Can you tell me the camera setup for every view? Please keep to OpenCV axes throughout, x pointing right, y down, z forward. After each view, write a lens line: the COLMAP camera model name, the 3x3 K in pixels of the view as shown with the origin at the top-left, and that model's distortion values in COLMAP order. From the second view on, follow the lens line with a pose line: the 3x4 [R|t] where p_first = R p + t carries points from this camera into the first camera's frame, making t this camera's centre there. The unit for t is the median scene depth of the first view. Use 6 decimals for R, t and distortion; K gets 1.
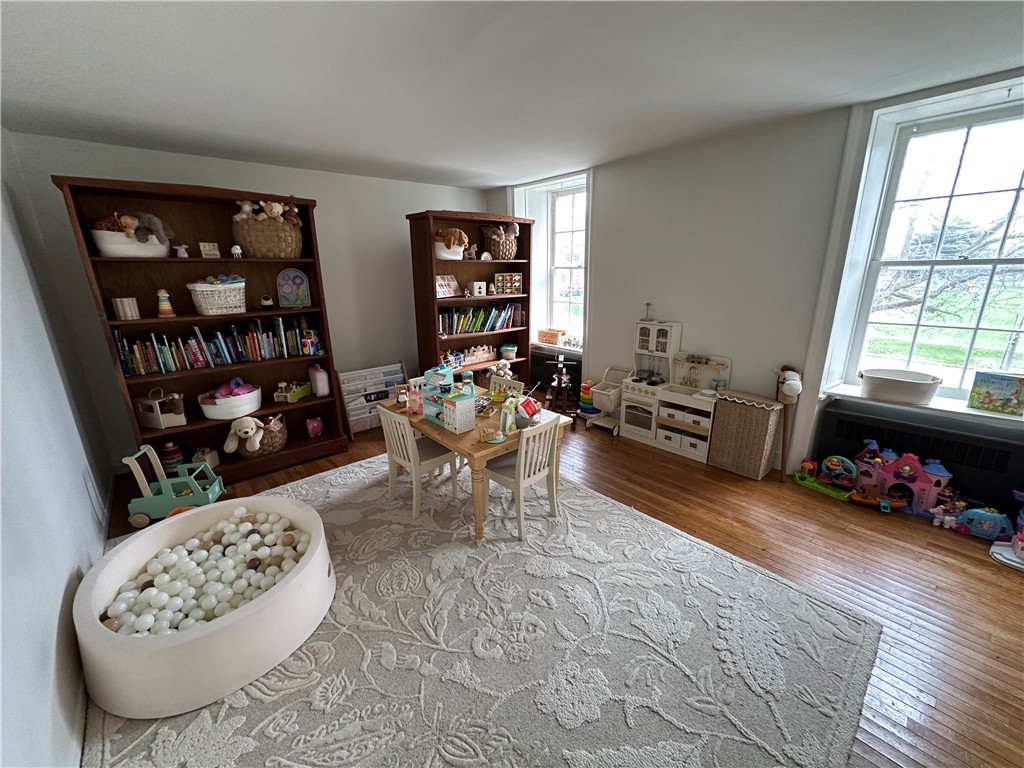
lens RADIAL K [[408.5, 0, 509.4], [0, 408.5, 385.8], [0, 0, 1]] dist [-0.002399, -0.000377]
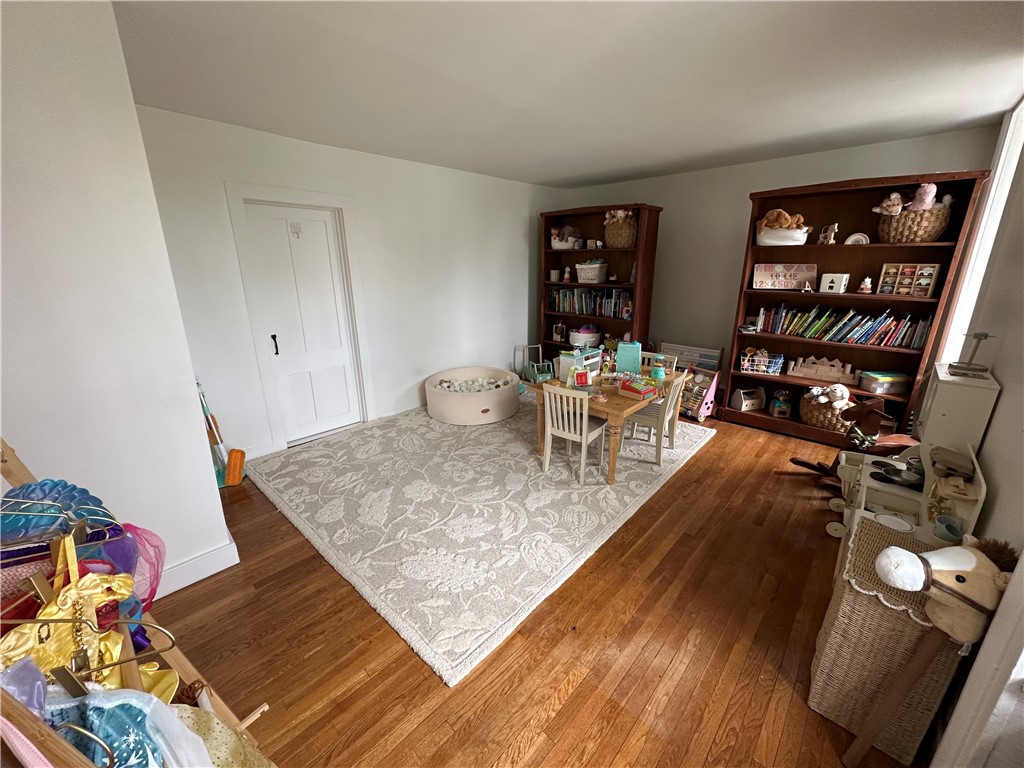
lens RADIAL K [[408.5, 0, 509.5], [0, 408.5, 383.3], [0, 0, 1]] dist [-0.002399, -0.000377]
pose [[0.093427, 0.303611, -0.948205, 0.670276], [-0.269439, 0.924543, 0.269487, -0.112817], [0.958475, 0.230306, 0.168182, 0.359856]]
